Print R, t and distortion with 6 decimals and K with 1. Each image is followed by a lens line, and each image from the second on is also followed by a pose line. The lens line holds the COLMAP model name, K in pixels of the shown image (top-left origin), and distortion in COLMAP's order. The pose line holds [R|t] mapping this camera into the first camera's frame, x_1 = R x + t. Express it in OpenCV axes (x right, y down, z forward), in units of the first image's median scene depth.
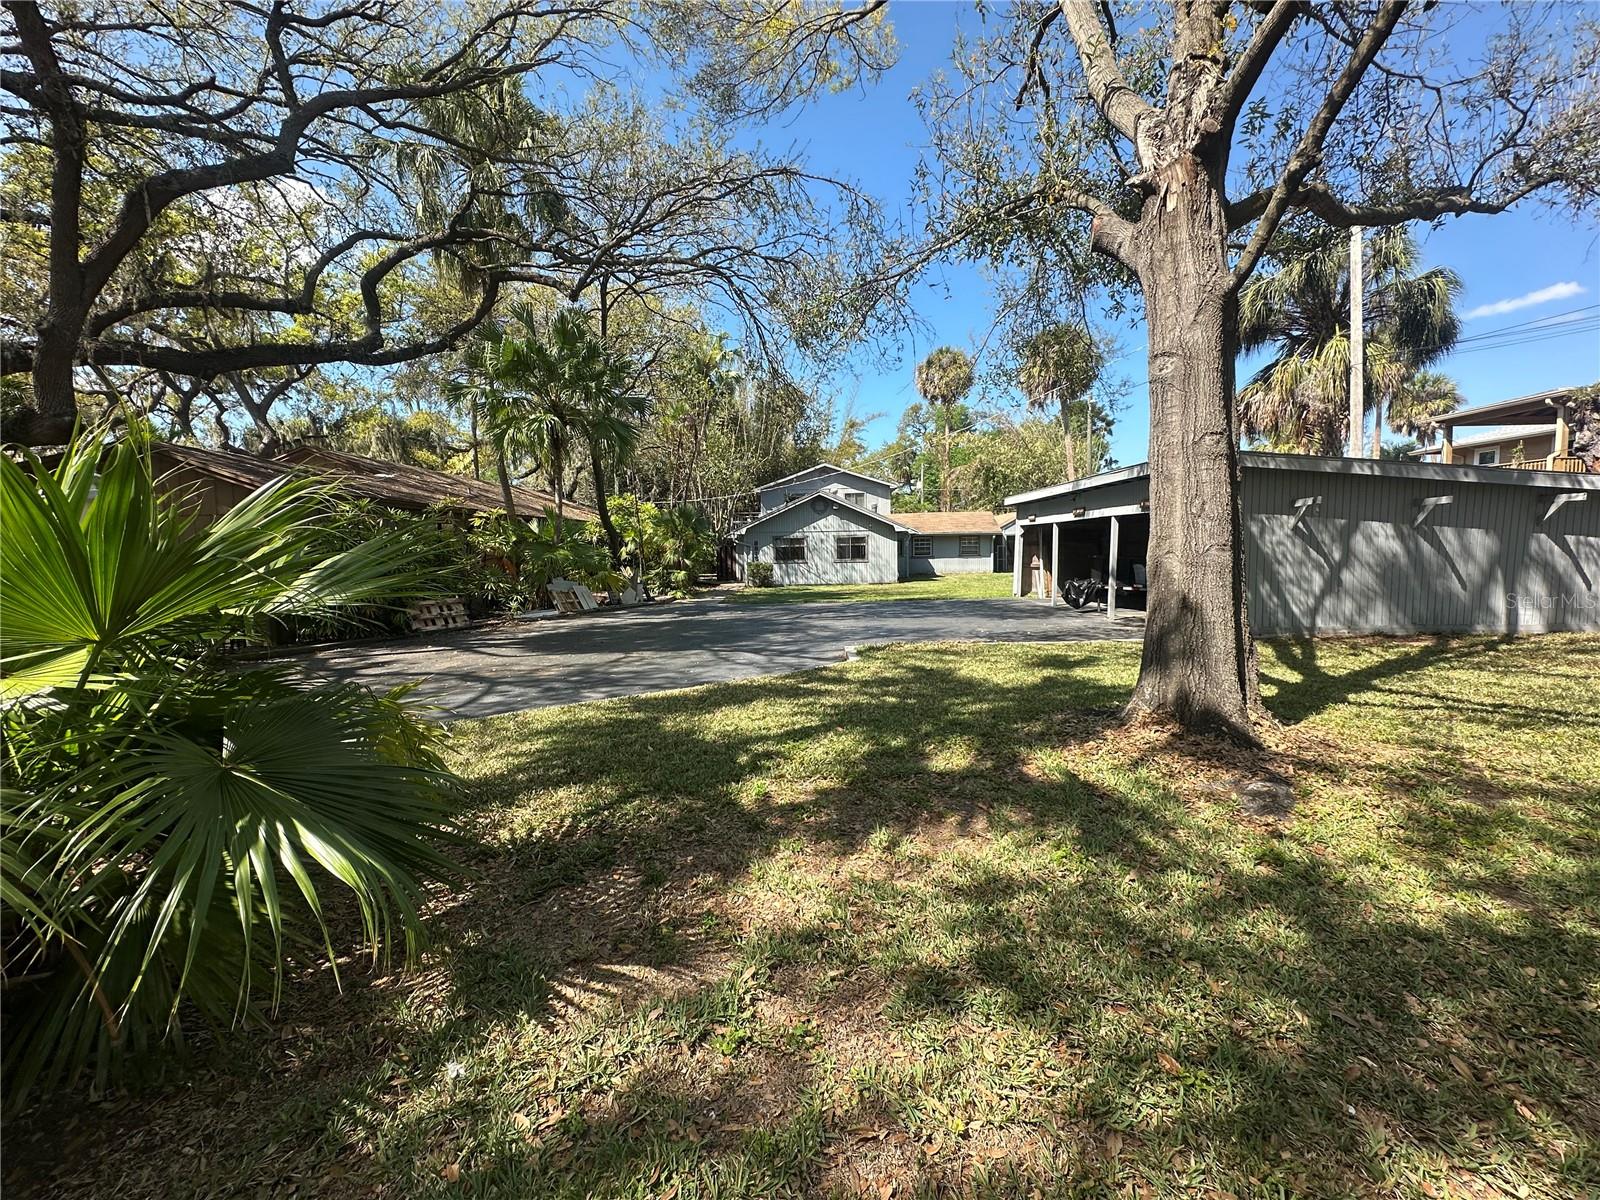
lens RADIAL K [[638.3, 0, 795.1], [0, 638.3, 600.7], [0, 0, 1]] dist [-0.002004, -0.000021]
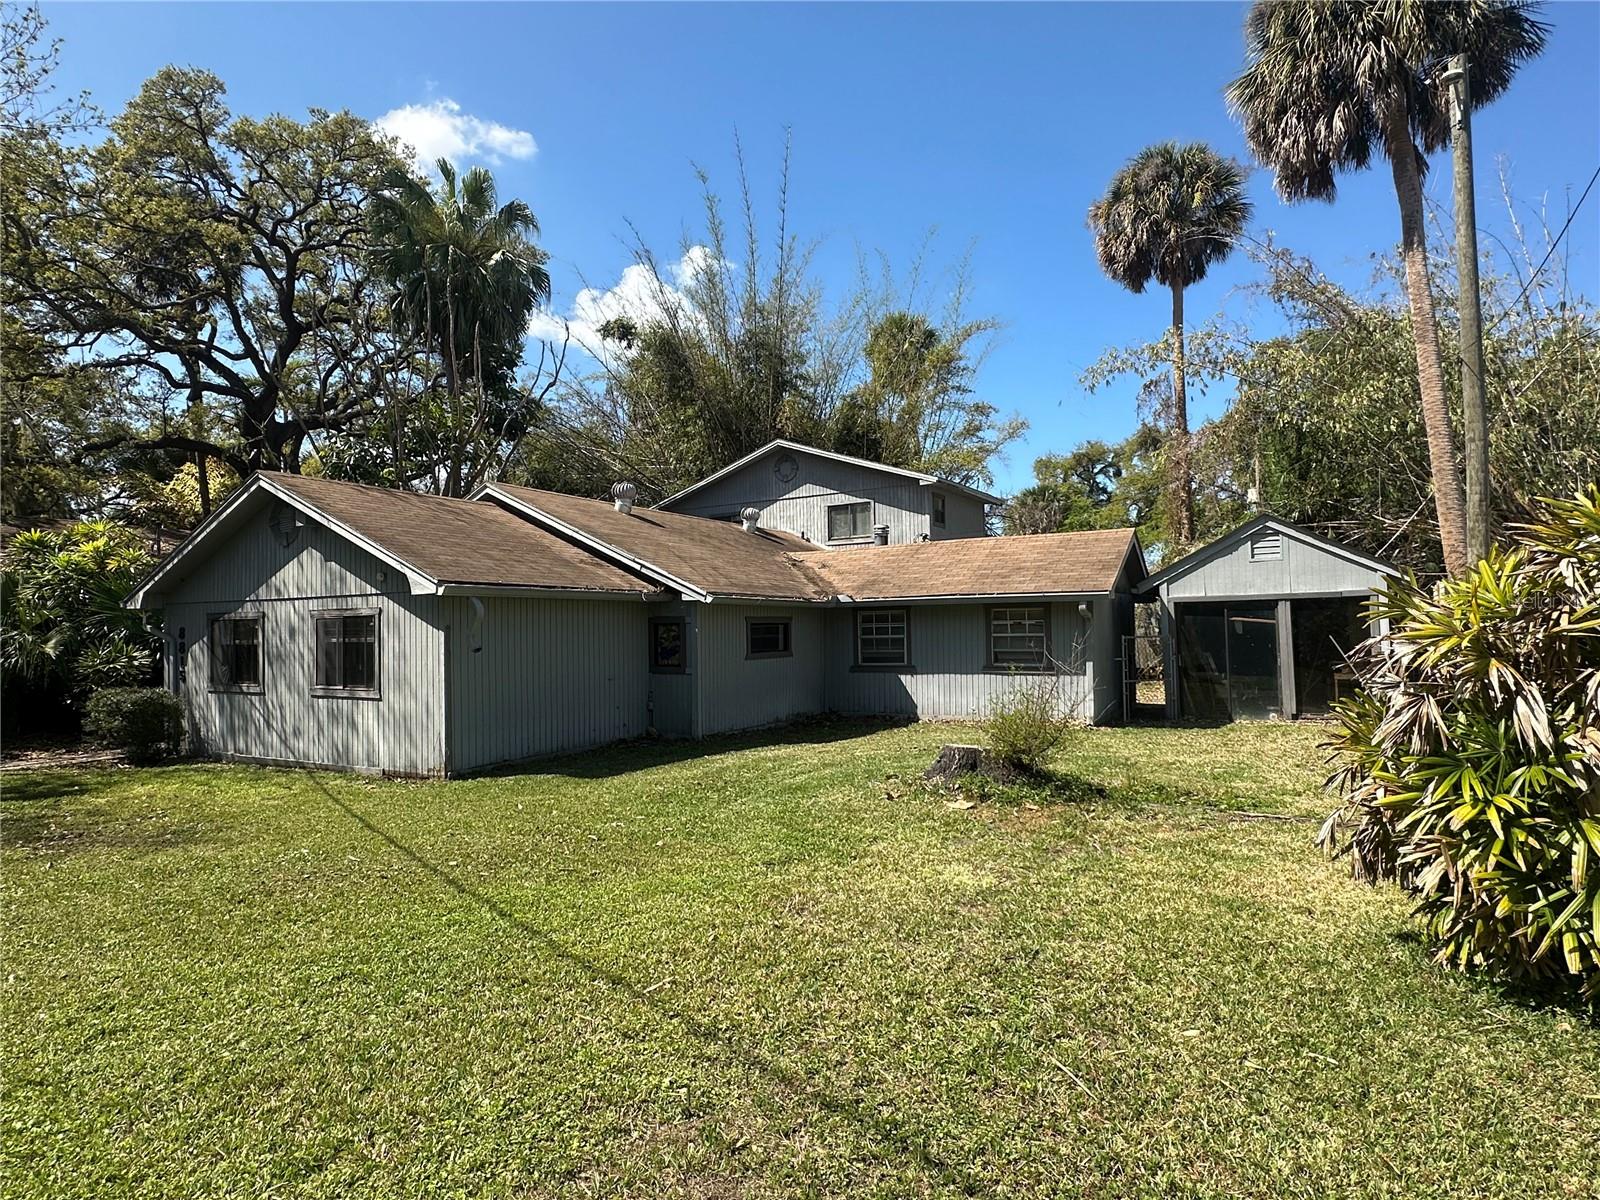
lens RADIAL K [[867.6, 0, 798.8], [0, 867.6, 597.4], [0, 0, 1]] dist [0.000054, -0.000119]
pose [[0.893158, -0.011997, -0.449583, 0.452810], [-0.036030, 0.994522, -0.098117, -0.072789], [0.448298, 0.103833, 0.887833, 0.699029]]
